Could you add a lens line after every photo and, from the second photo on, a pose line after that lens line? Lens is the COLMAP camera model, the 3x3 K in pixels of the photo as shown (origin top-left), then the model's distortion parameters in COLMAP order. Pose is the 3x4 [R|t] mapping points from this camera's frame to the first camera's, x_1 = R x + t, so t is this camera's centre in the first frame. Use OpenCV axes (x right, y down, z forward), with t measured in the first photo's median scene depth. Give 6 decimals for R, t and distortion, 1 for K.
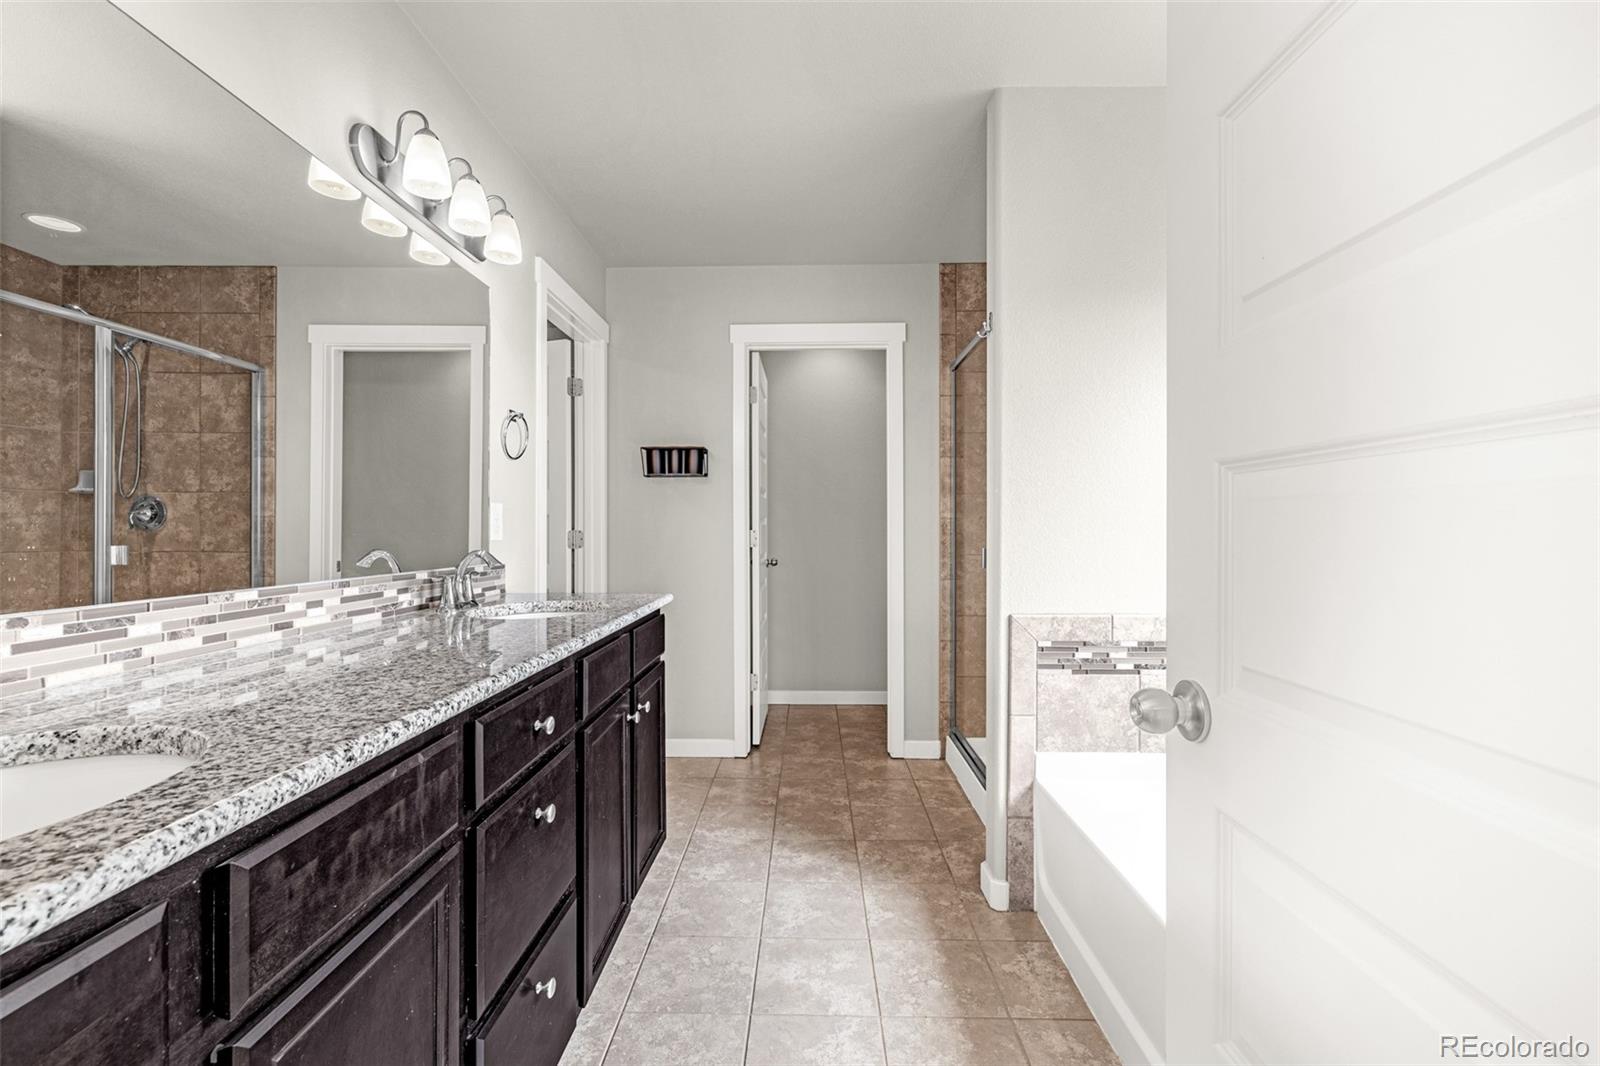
lens RADIAL K [[684.6, 0, 788.7], [0, 684.6, 523.6], [0, 0, 1]] dist [0.000663, 0.000022]
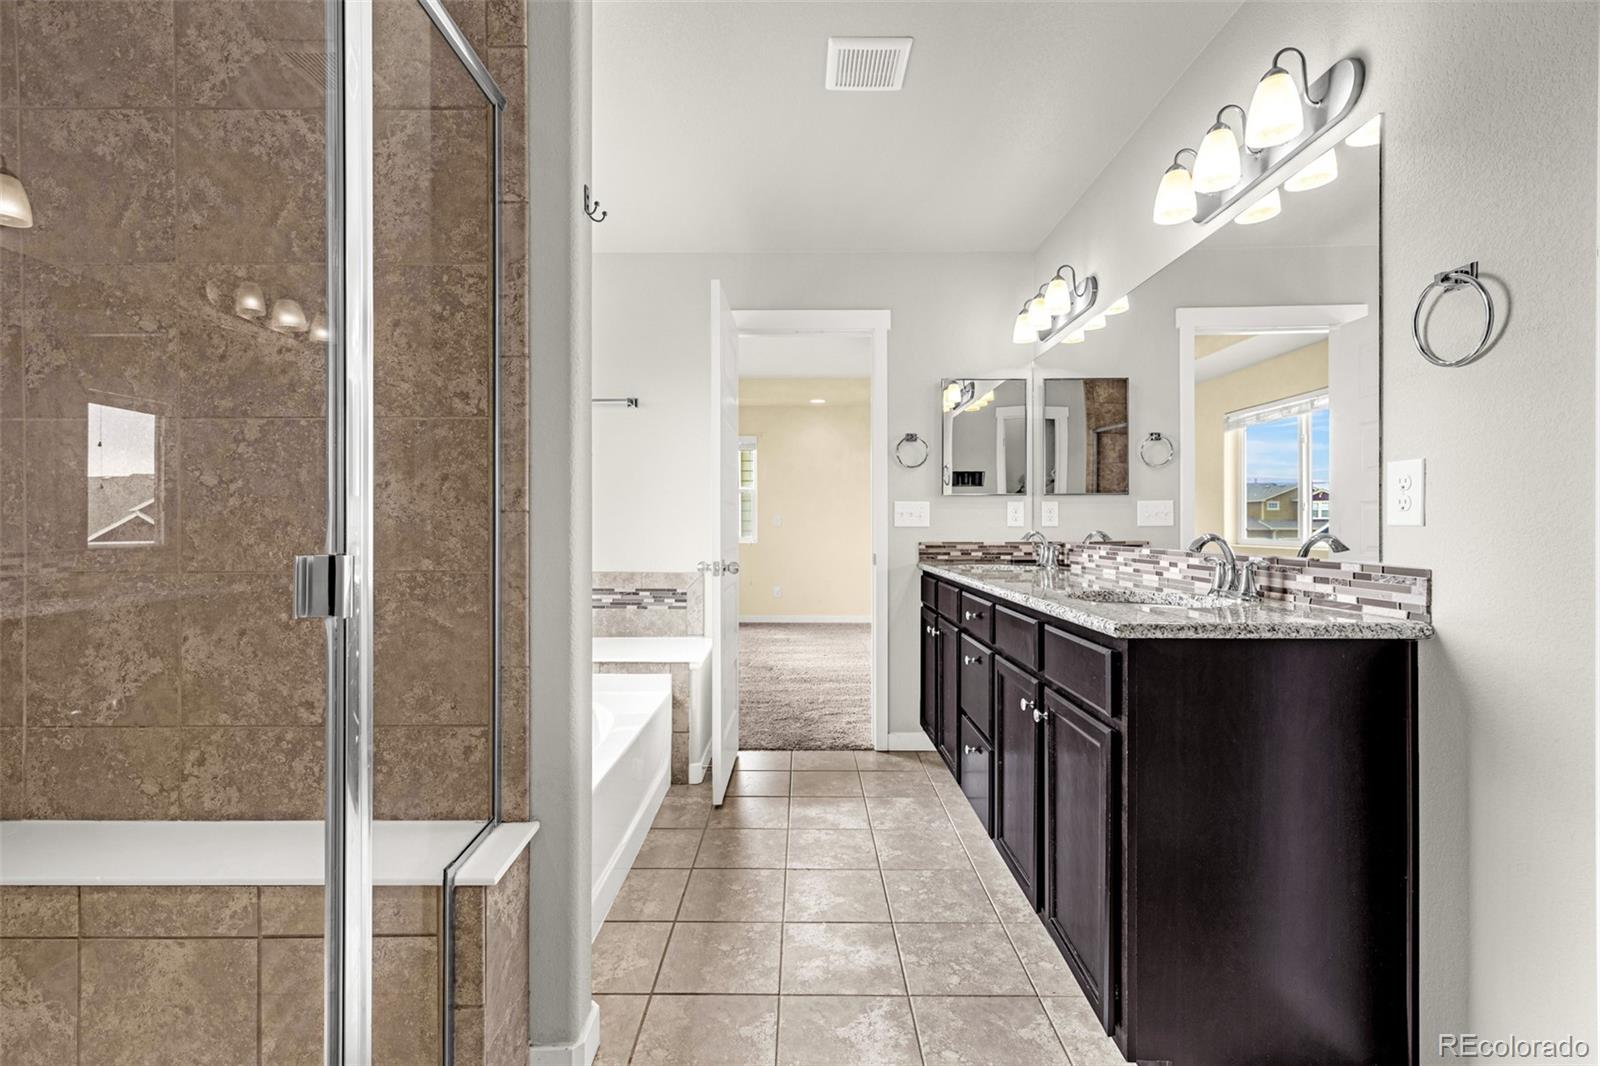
lens RADIAL K [[684.6, 0, 788.7], [0, 684.6, 523.6], [0, 0, 1]] dist [0.000663, 0.000022]
pose [[-0.999962, -0.001058, -0.008607, 0.149812], [-0.000944, 0.999911, -0.013336, 0.049160], [0.008621, -0.013327, -0.999874, 2.450891]]
